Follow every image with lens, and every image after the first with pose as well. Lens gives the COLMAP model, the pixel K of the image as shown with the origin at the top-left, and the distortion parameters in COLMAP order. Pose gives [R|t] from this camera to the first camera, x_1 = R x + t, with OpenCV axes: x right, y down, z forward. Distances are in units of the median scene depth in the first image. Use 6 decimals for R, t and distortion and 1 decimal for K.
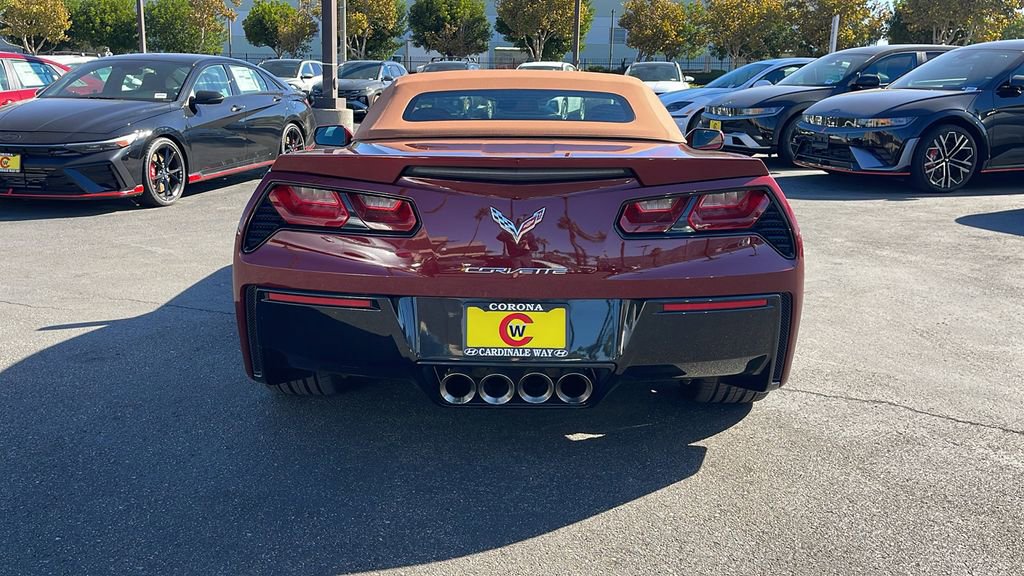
lens RADIAL K [[887.2, 0, 507.6], [0, 887.2, 271.9], [0, 0, 1]] dist [0.054613, -0.046824]
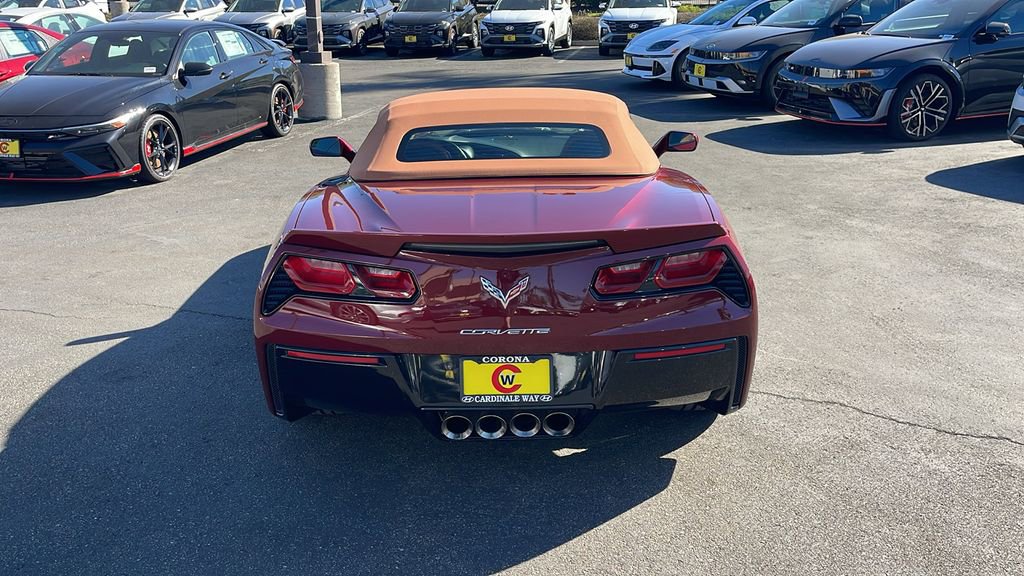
lens RADIAL K [[887.2, 0, 511.2], [0, 887.2, 281.5], [0, 0, 1]] dist [0.054613, -0.046824]
pose [[0.999497, -0.029696, 0.011091, 0.005346], [0.028373, 0.994097, 0.104722, -0.145280], [-0.014136, -0.104354, 0.994440, -0.101566]]
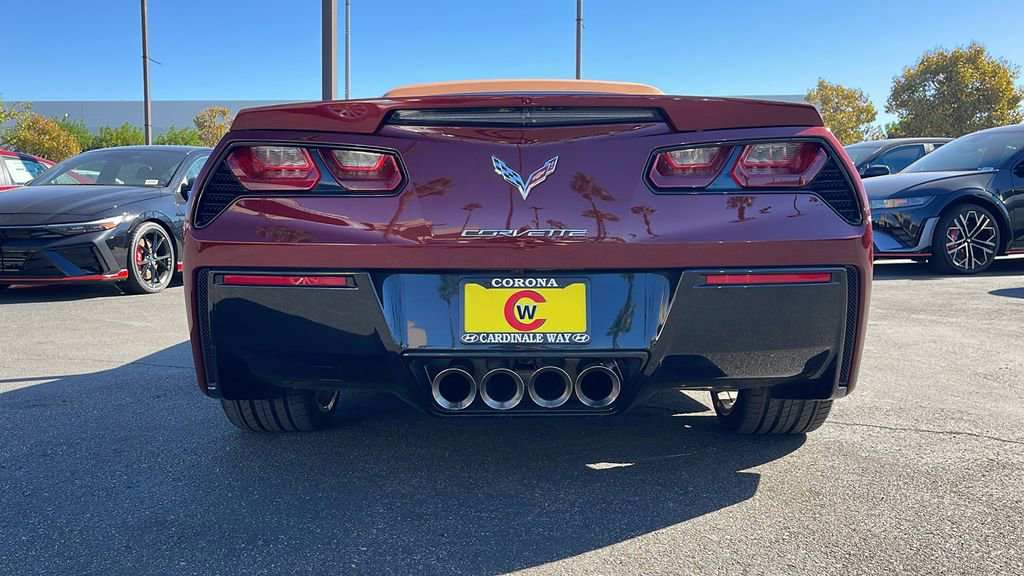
lens RADIAL K [[887.2, 0, 509.5], [0, 887.2, 289.2], [0, 0, 1]] dist [0.054613, -0.046824]
pose [[0.999907, -0.013541, -0.001602, -0.002457], [0.013234, 0.992055, -0.125110, 0.119327], [0.003283, 0.125077, 0.992142, 0.154006]]
